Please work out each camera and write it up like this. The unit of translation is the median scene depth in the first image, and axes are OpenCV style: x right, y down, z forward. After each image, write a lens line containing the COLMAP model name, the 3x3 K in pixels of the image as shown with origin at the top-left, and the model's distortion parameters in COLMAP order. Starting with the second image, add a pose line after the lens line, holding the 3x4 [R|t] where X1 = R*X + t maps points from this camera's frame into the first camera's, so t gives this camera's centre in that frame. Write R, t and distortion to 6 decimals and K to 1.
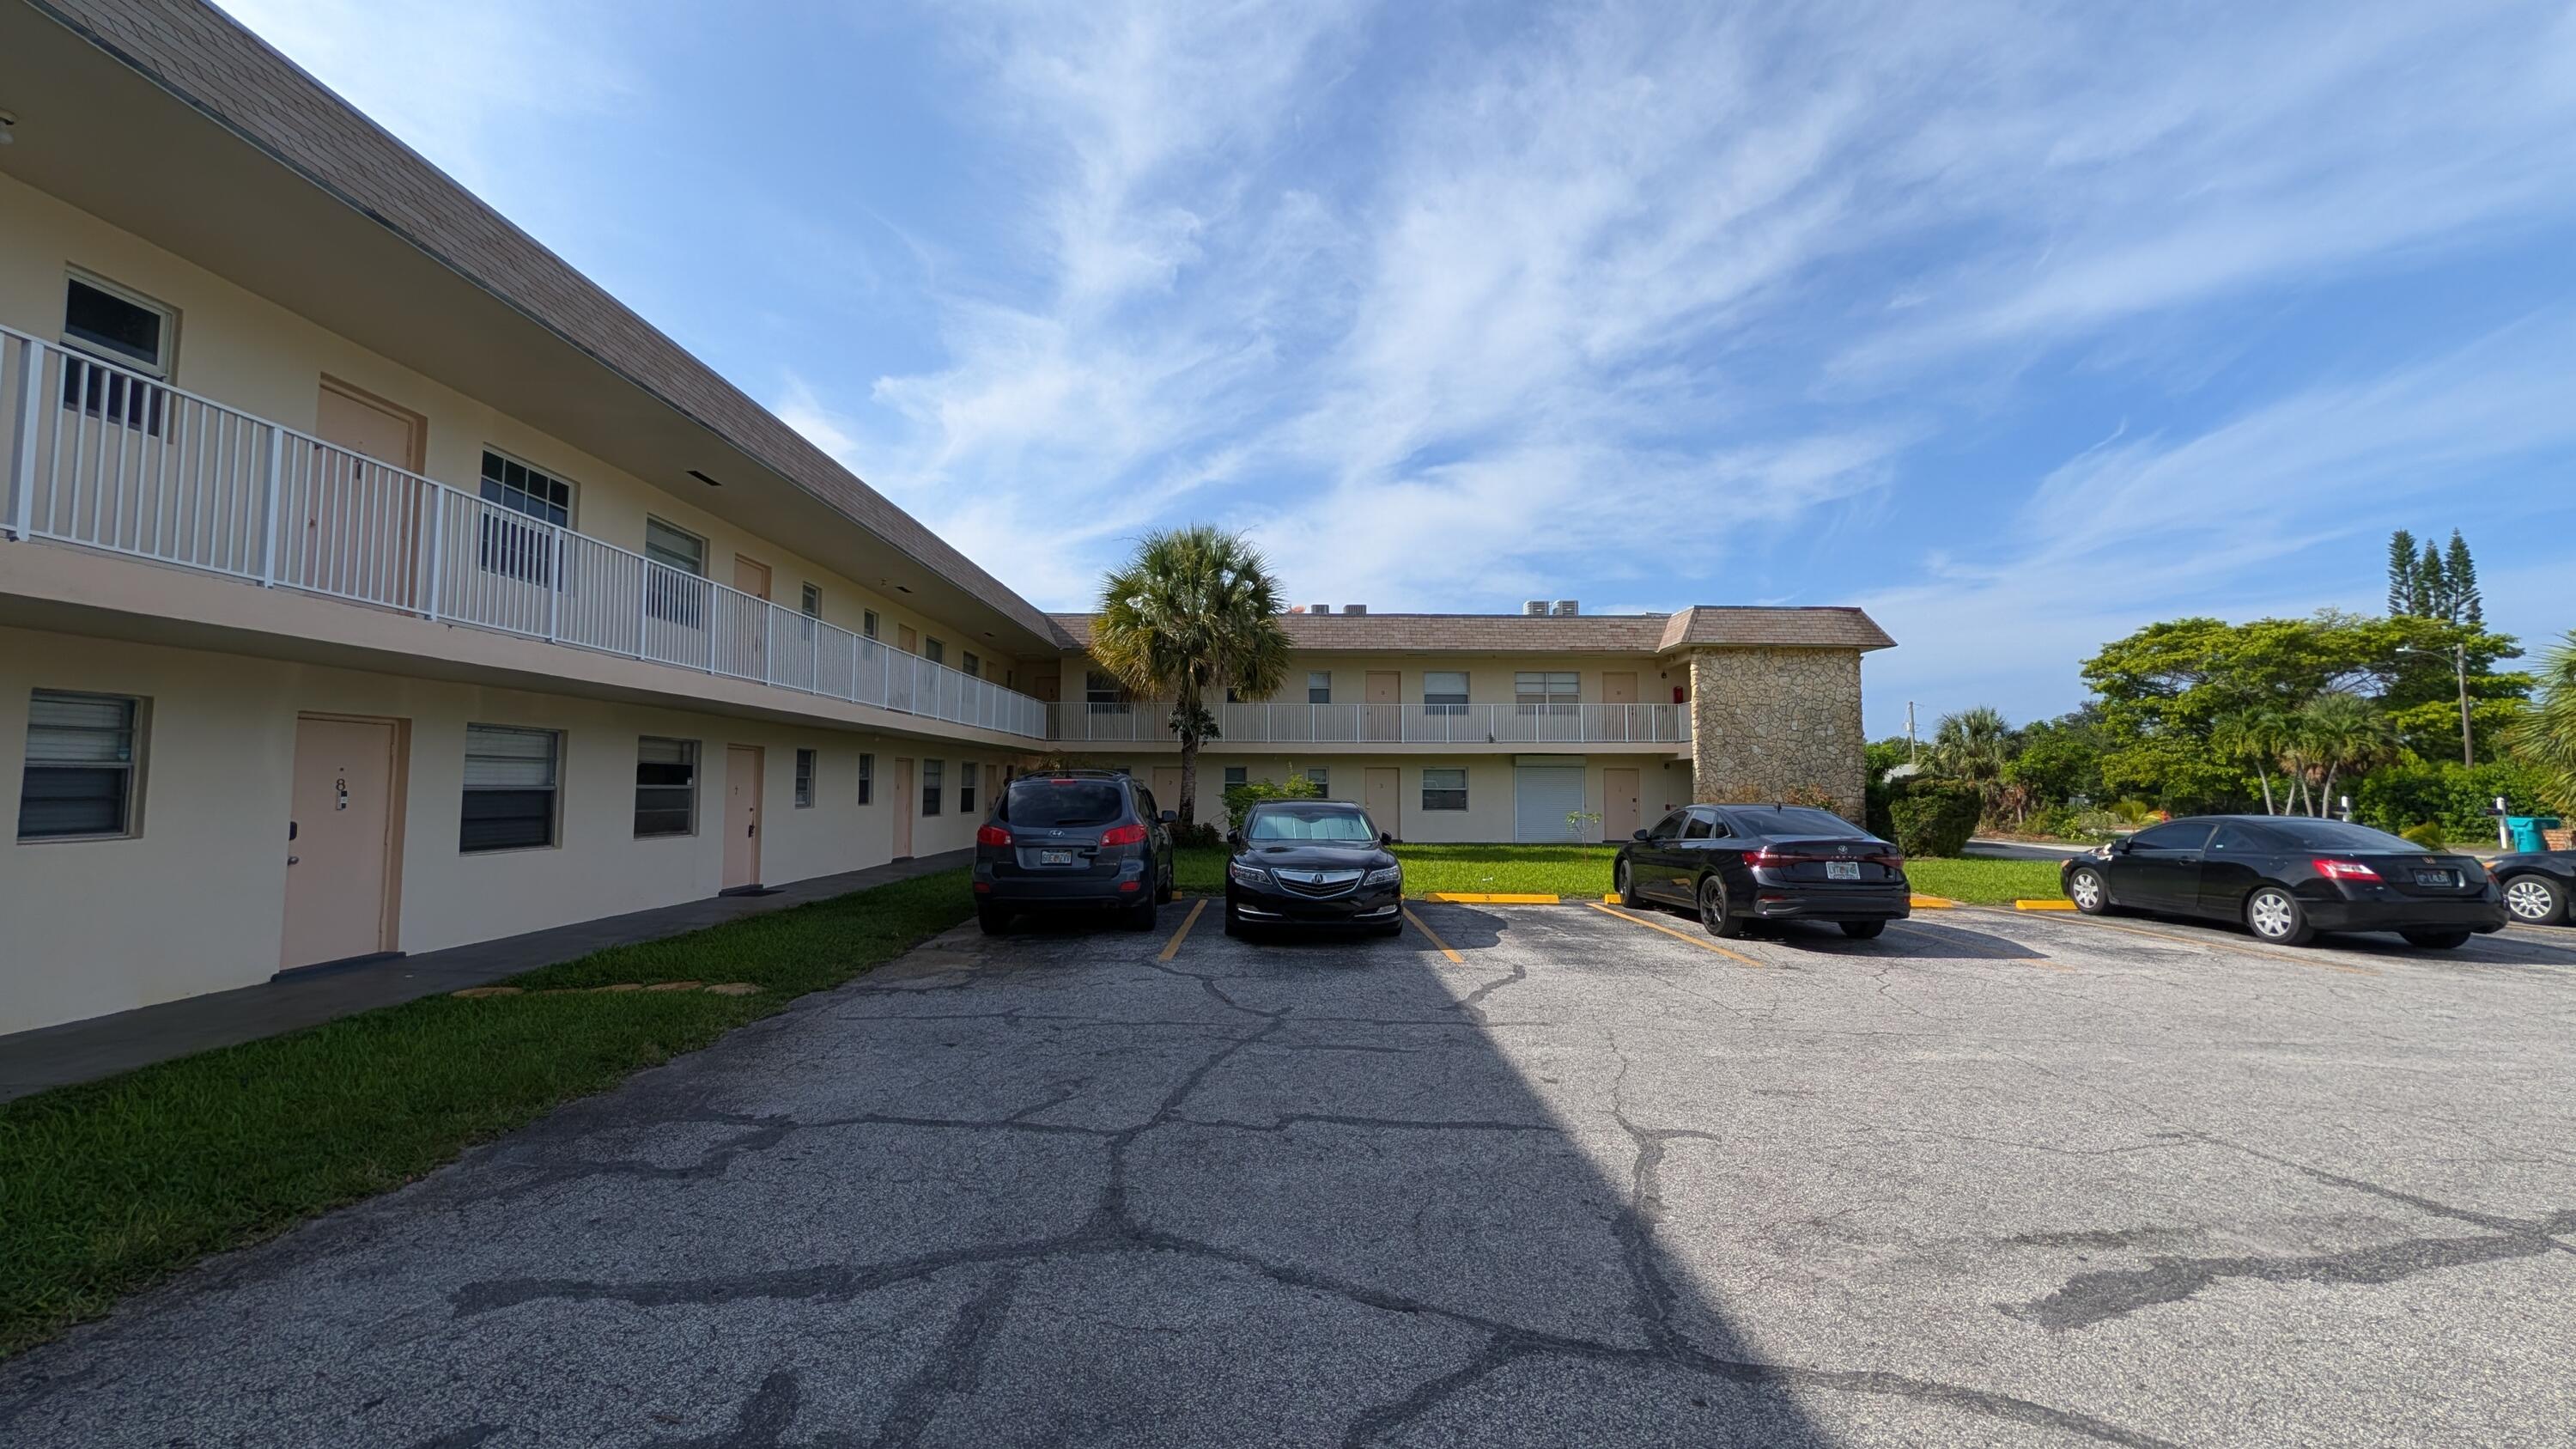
lens RADIAL K [[988.9, 0, 1288.0], [0, 988.9, 724.5], [0, 0, 1]] dist [-0.000122, 0.000381]
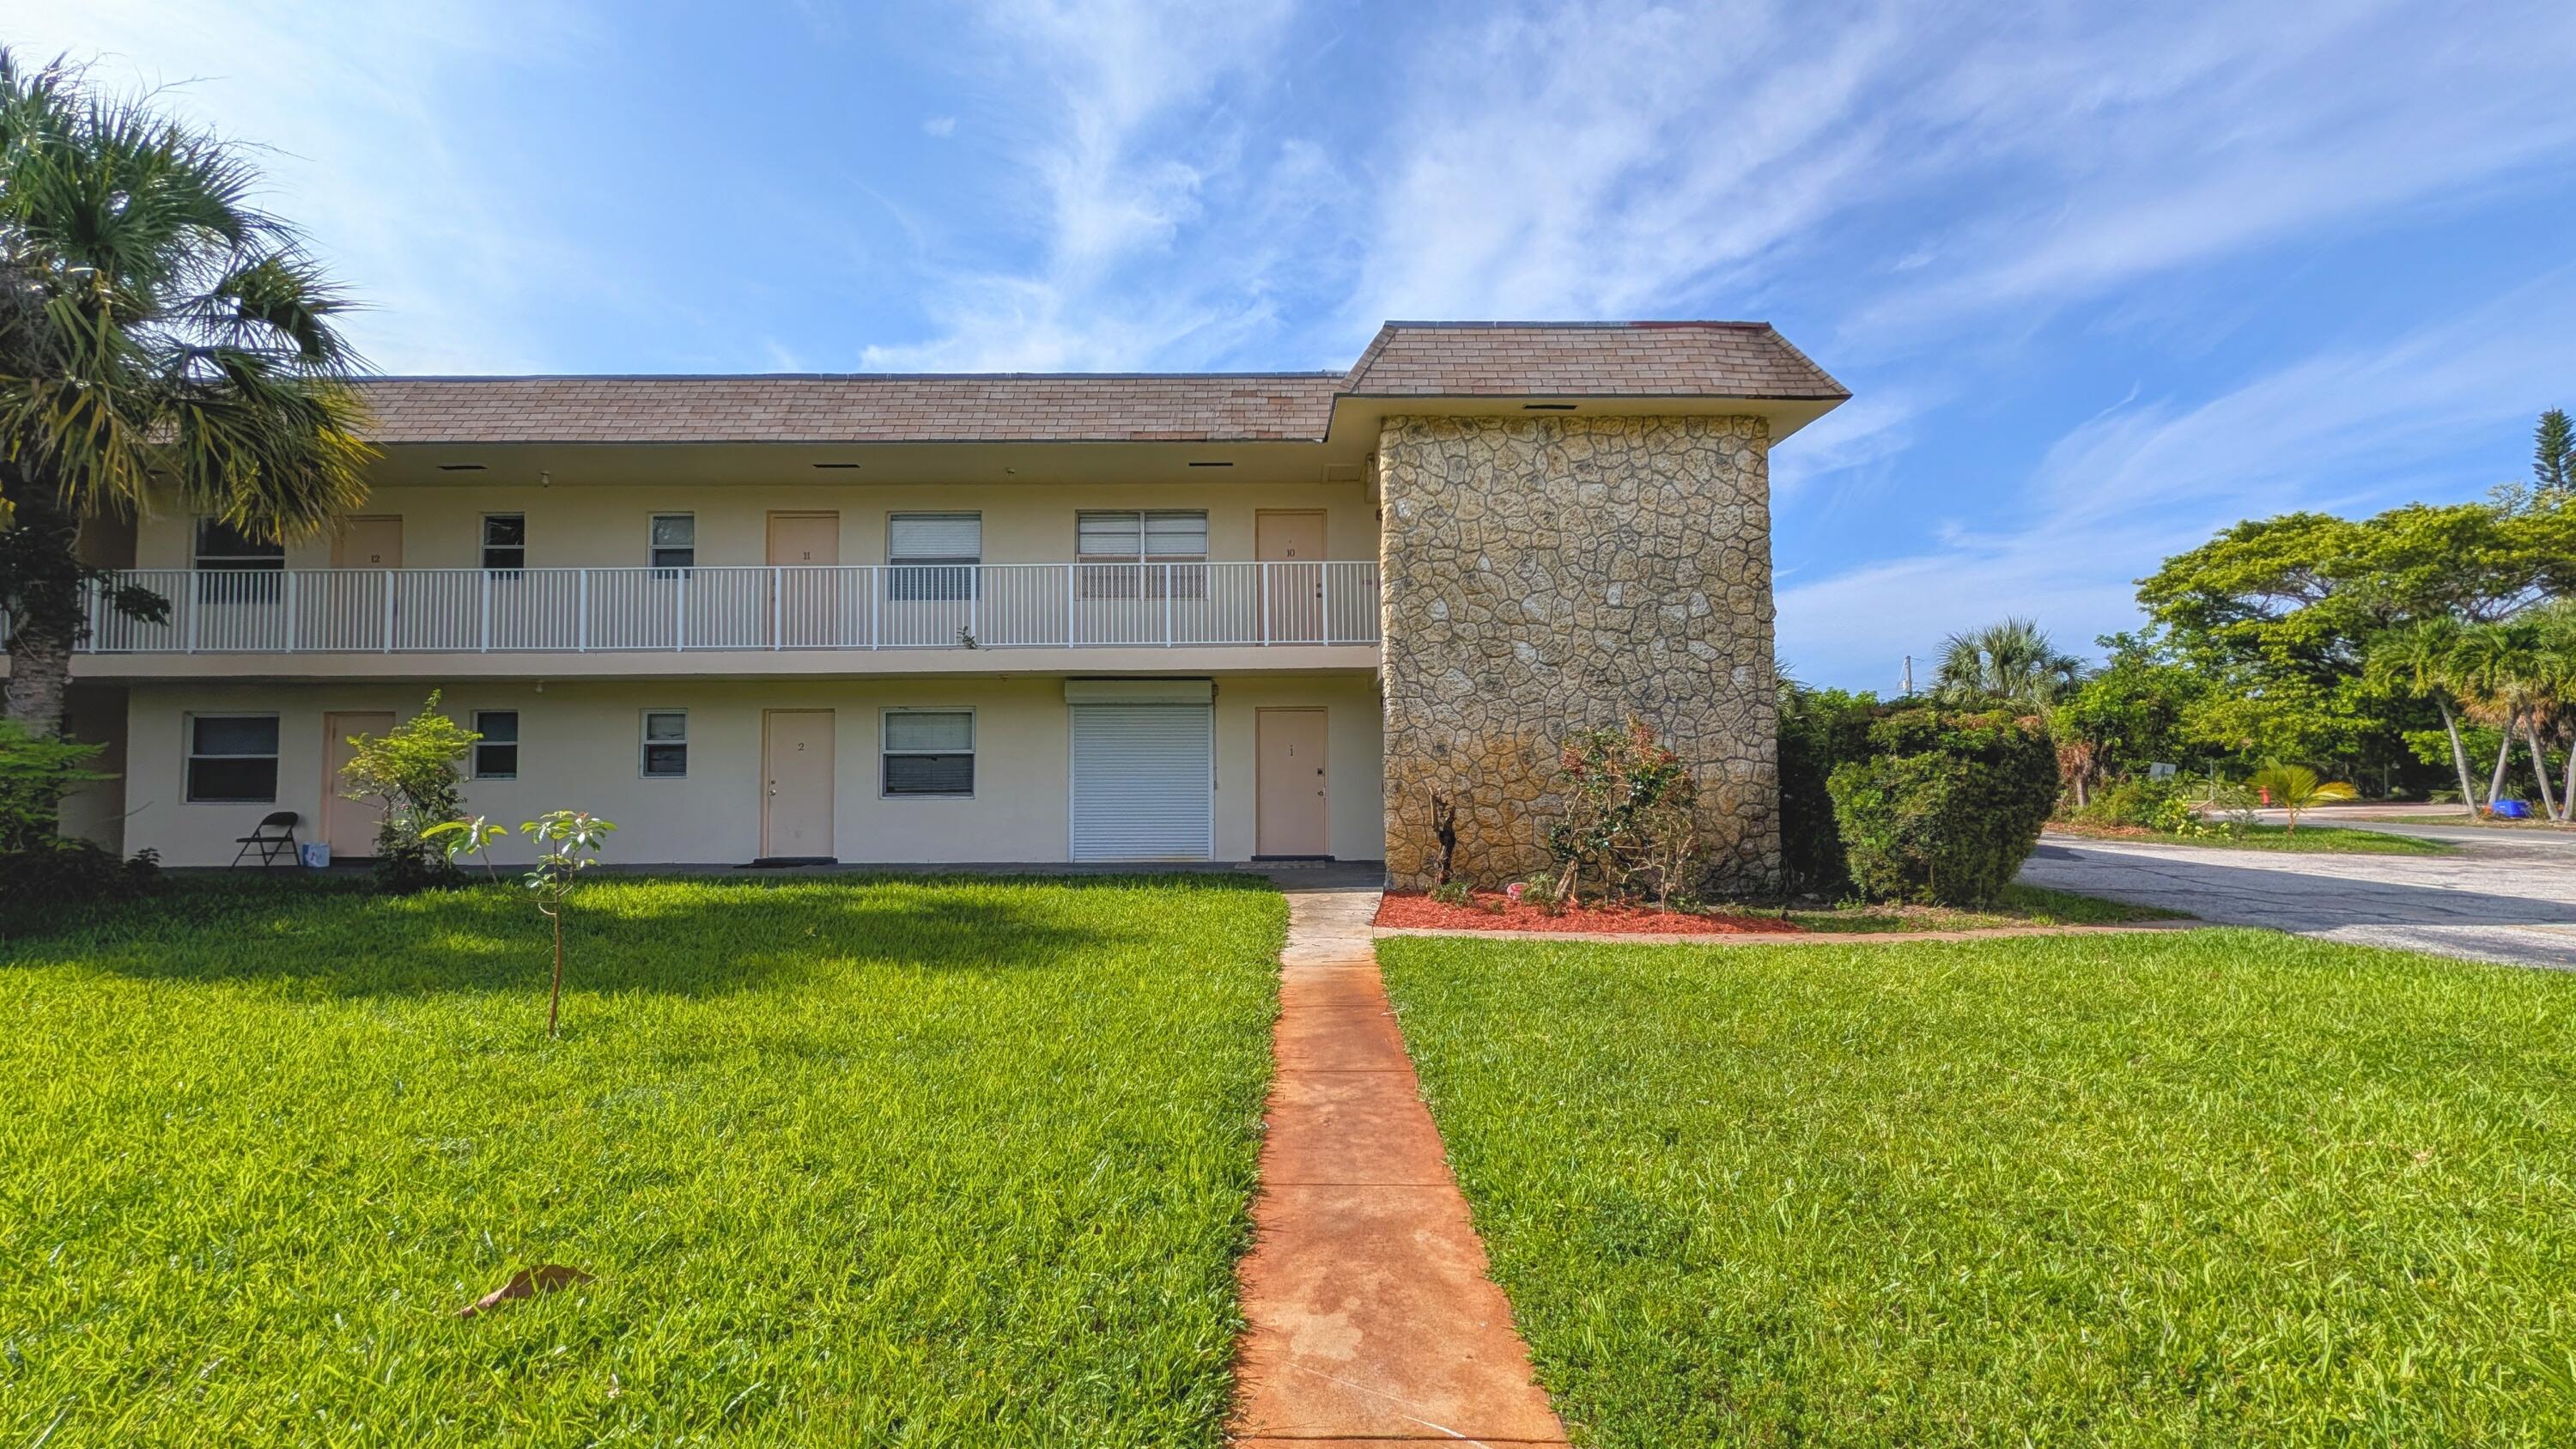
lens RADIAL K [[988.9, 0, 1288.0], [0, 988.9, 724.5], [0, 0, 1]] dist [-0.000122, 0.000381]
pose [[0.999961, -0.008781, -0.000643, 0.304802], [0.008793, 0.999714, 0.022251, 0.038484], [0.000447, -0.022256, 0.999752, 0.467759]]
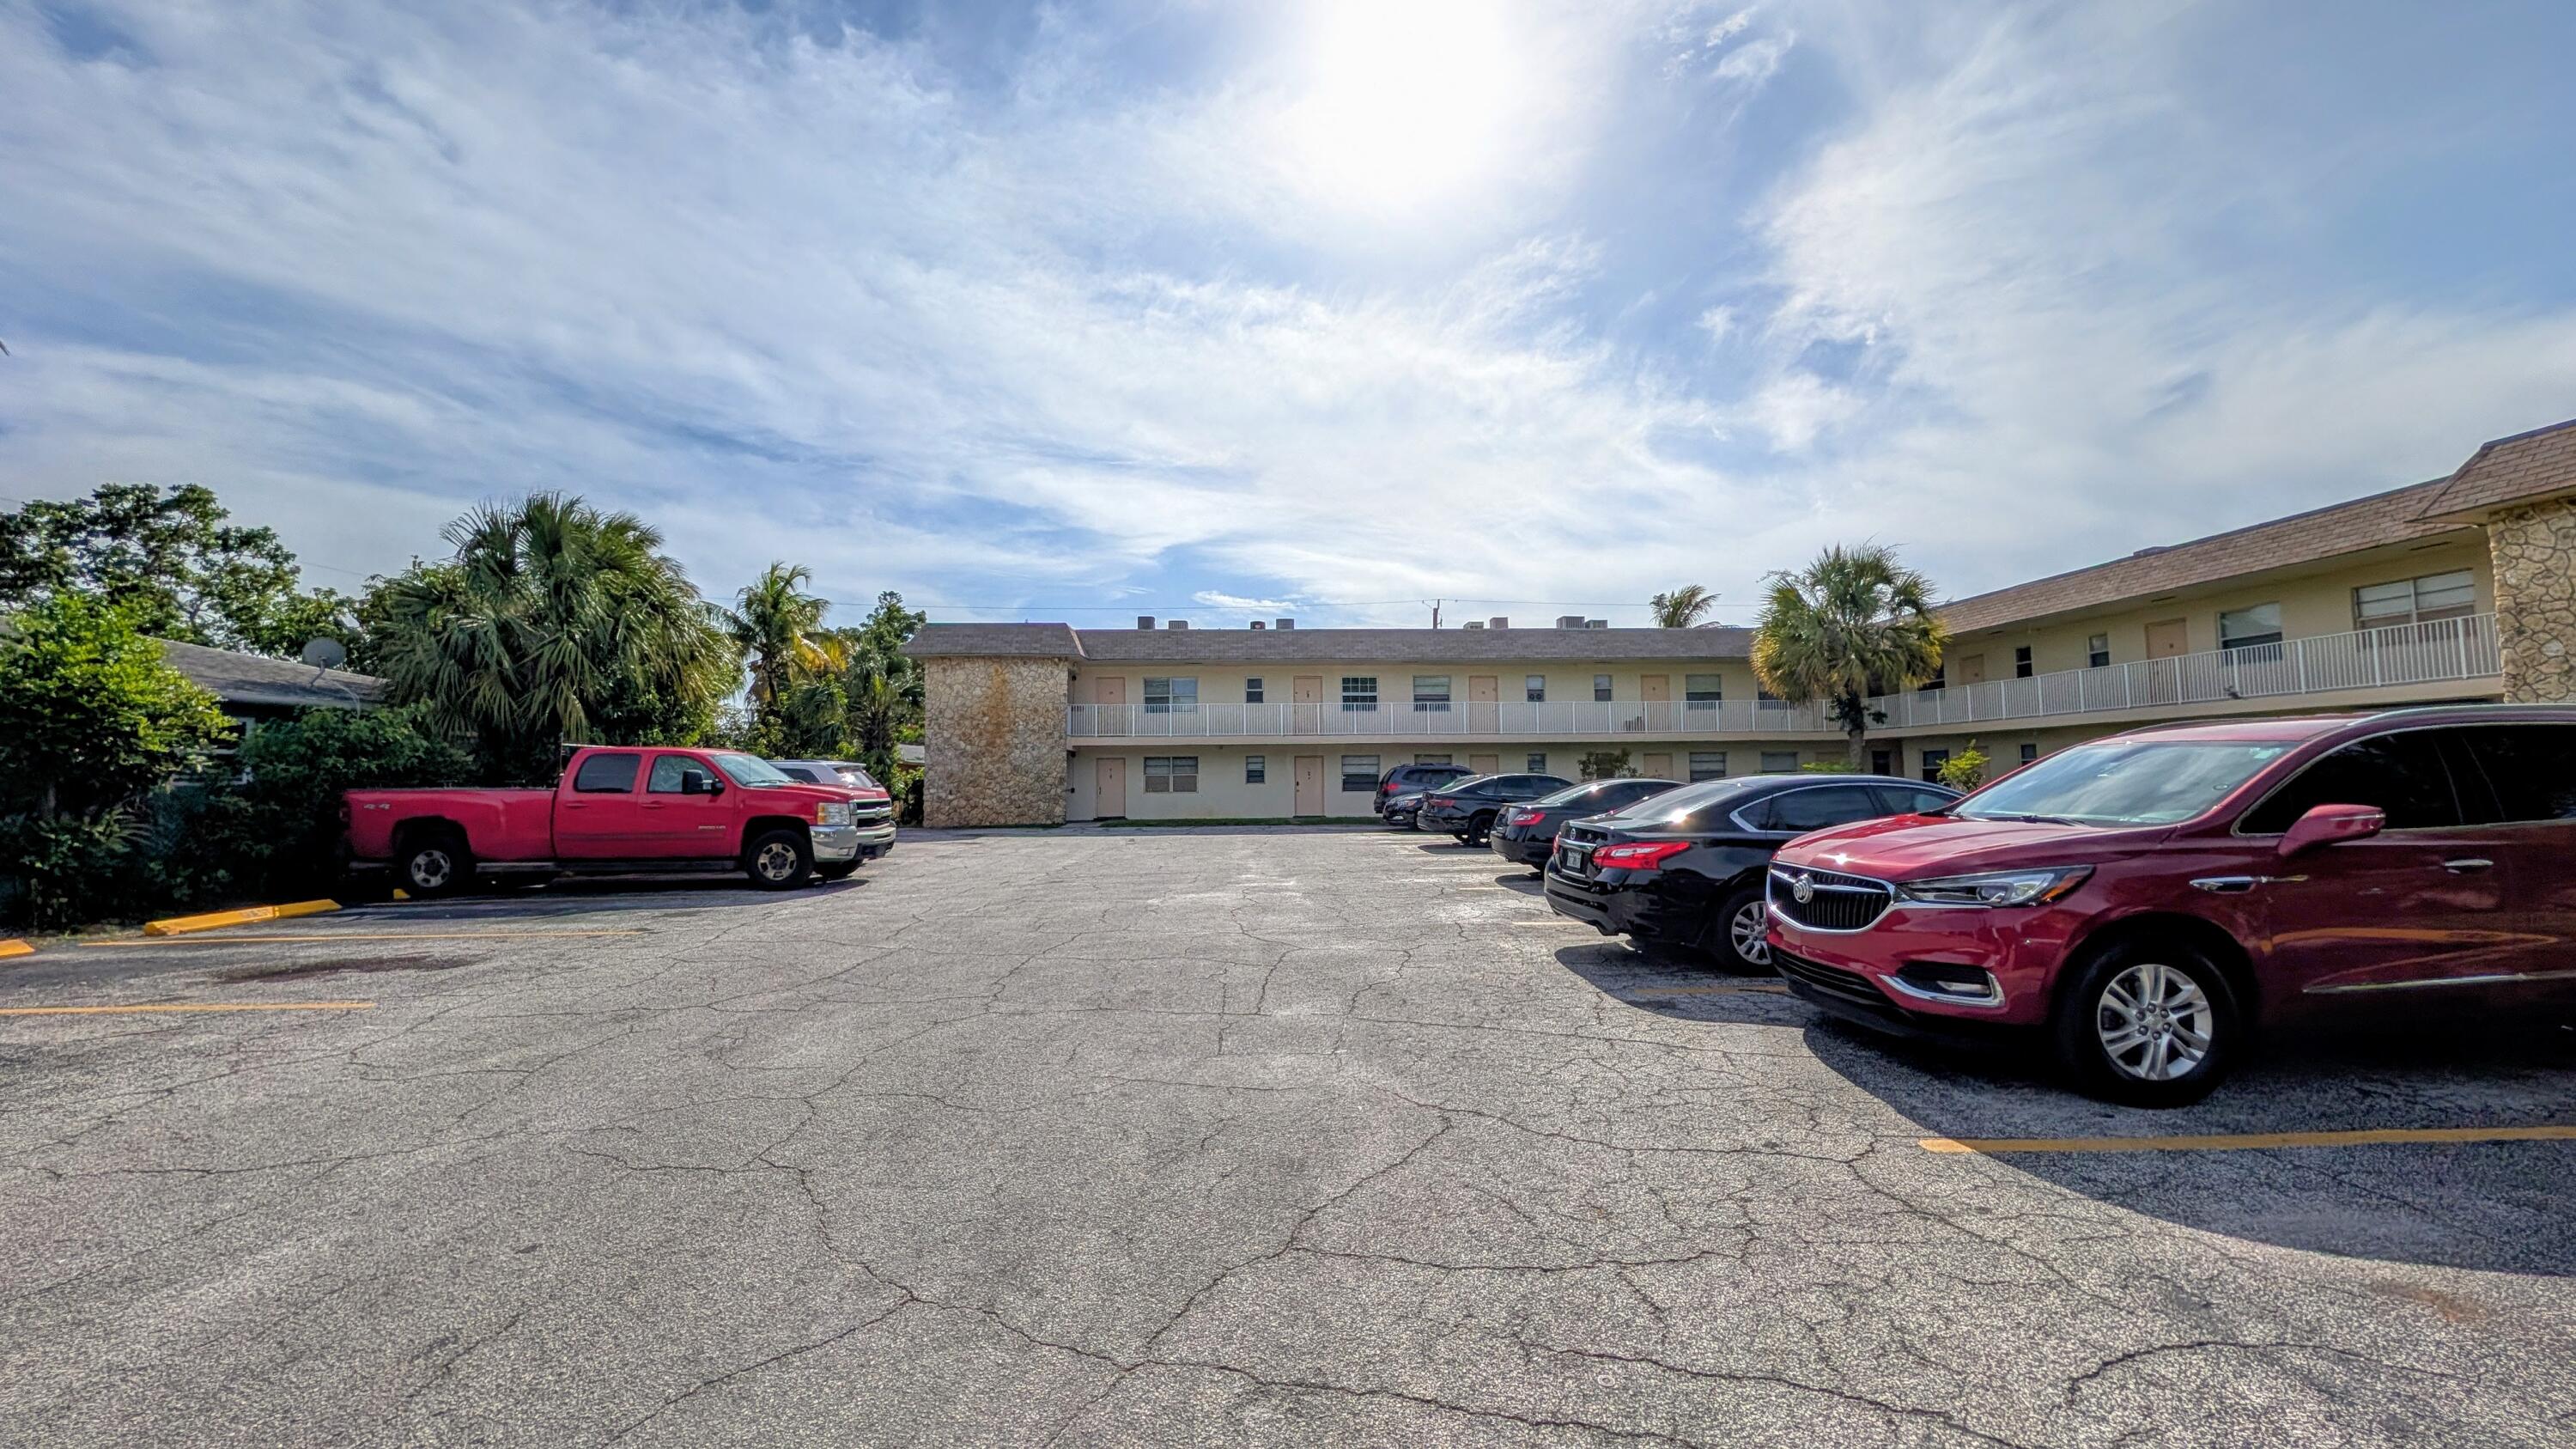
lens RADIAL K [[962.5, 0, 1264.2], [0, 962.5, 691.7], [0, 0, 1]] dist [-0.000424, 0.000089]
pose [[0.041865, -0.098797, -0.994227, 0.791312], [0.072419, 0.992782, -0.095604, 0.026243], [0.996495, -0.067998, 0.048717, 0.179561]]
